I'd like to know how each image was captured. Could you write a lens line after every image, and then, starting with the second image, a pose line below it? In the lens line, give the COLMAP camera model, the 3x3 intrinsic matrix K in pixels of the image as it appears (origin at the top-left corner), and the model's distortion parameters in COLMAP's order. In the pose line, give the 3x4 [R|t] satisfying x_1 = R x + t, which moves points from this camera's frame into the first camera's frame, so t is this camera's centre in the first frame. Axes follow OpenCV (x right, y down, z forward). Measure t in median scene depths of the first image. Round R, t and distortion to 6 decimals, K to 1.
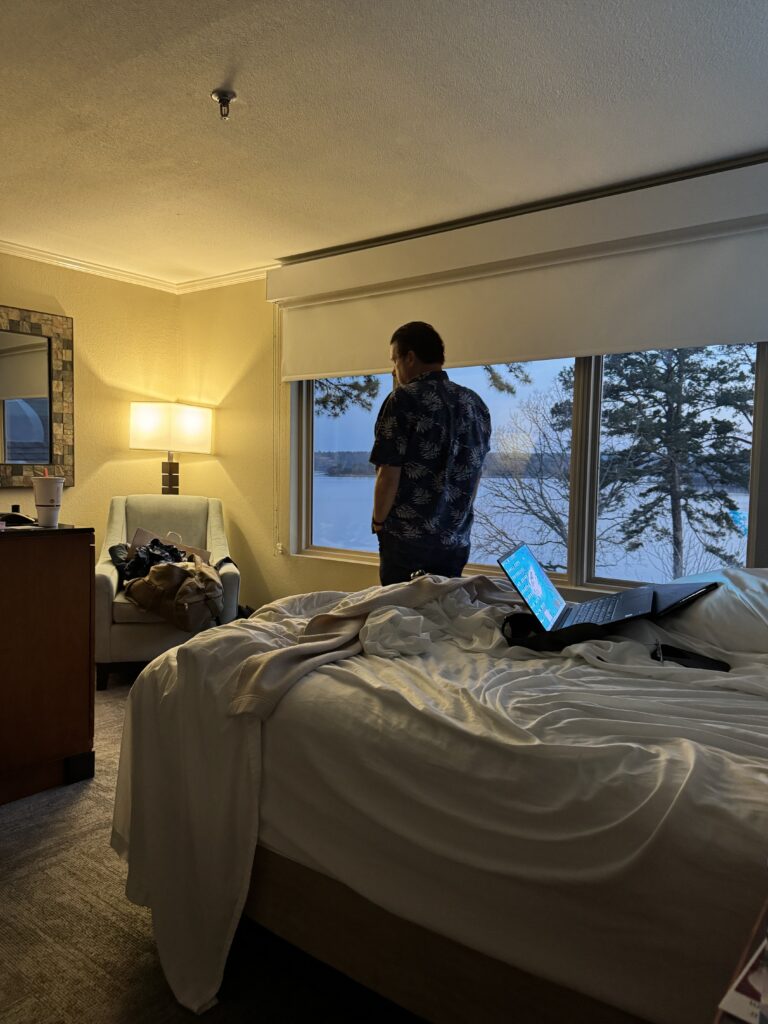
lens RADIAL K [[821.0, 0, 383.9], [0, 821.0, 513.0], [0, 0, 1]] dist [-0.000763, -0.000022]
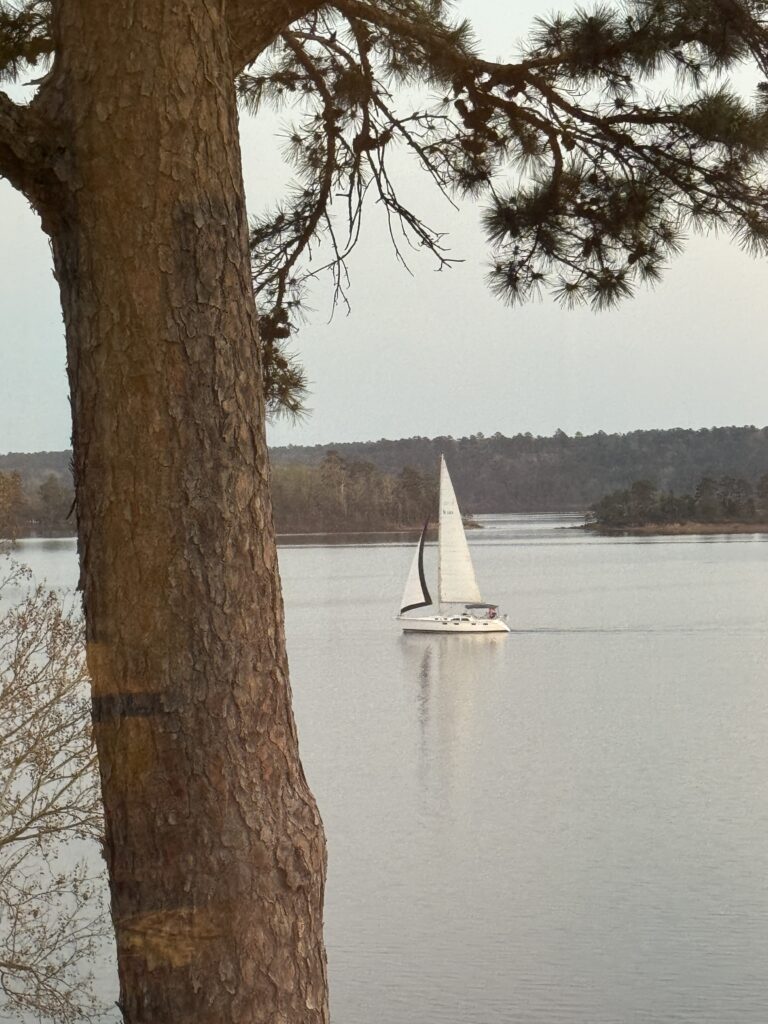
lens RADIAL K [[2993.6, 0, 384.1], [0, 2993.6, 512.0], [0, 0, 1]] dist [-0.030619, 0.000000]
pose [[0.989627, -0.041419, -0.137561, -0.018727], [0.036884, 0.998694, -0.035357, -0.047577], [0.138846, 0.029916, 0.989862, 0.339491]]
